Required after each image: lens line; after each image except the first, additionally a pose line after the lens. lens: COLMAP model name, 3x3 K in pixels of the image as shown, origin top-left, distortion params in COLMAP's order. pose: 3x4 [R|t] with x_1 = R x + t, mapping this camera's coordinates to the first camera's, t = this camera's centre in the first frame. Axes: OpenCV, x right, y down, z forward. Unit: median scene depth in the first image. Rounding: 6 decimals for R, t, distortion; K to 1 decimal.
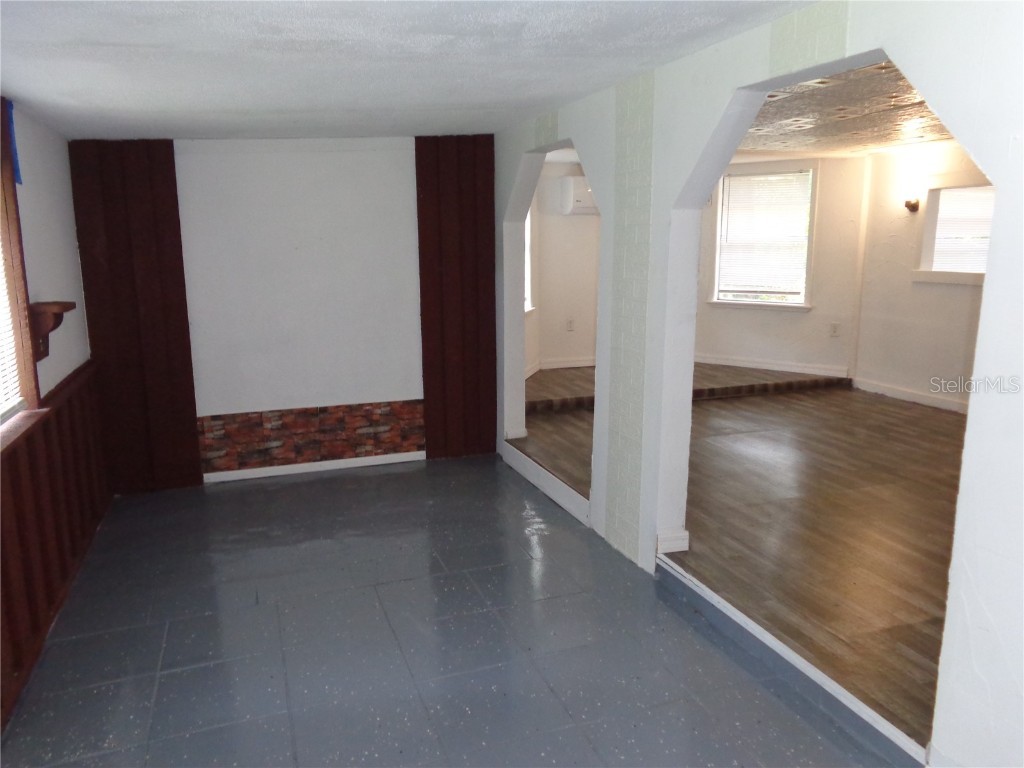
lens RADIAL K [[778.3, 0, 521.3], [0, 778.3, 378.9], [0, 0, 1]] dist [0.016709, 0.006627]
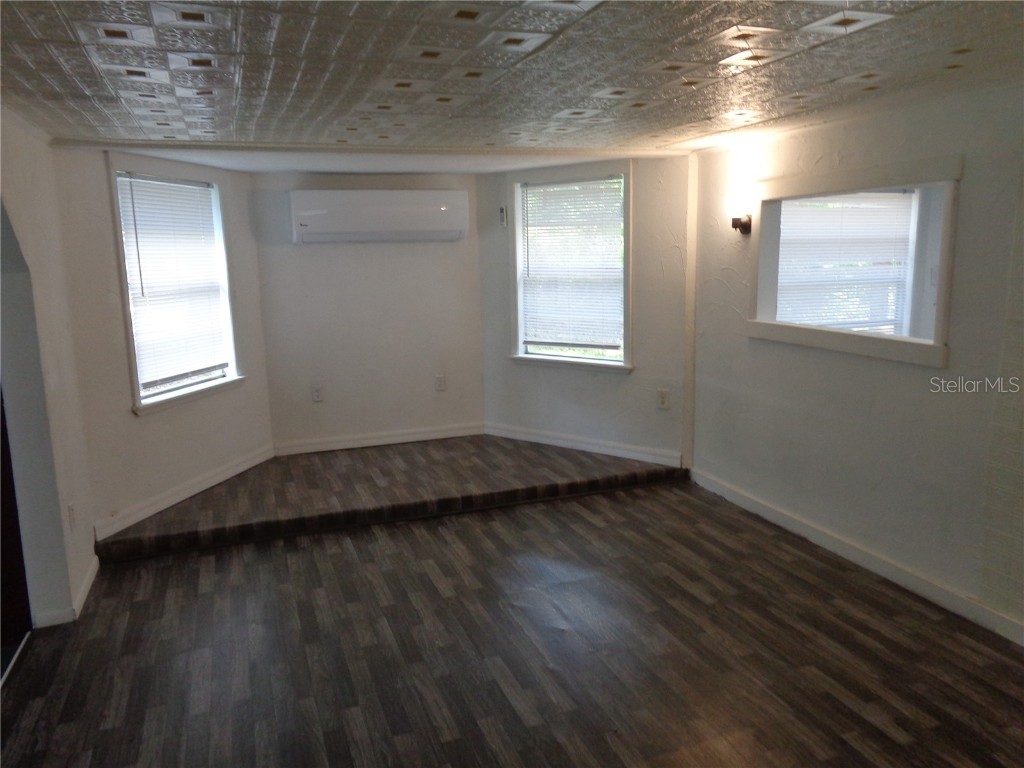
lens RADIAL K [[778.3, 0, 527.2], [0, 778.3, 380.0], [0, 0, 1]] dist [0.016709, 0.006627]
pose [[0.999762, -0.021204, -0.005190, 0.287544], [0.021162, 0.999745, -0.007907, -0.079369], [0.005357, 0.007795, 0.999955, 0.299481]]
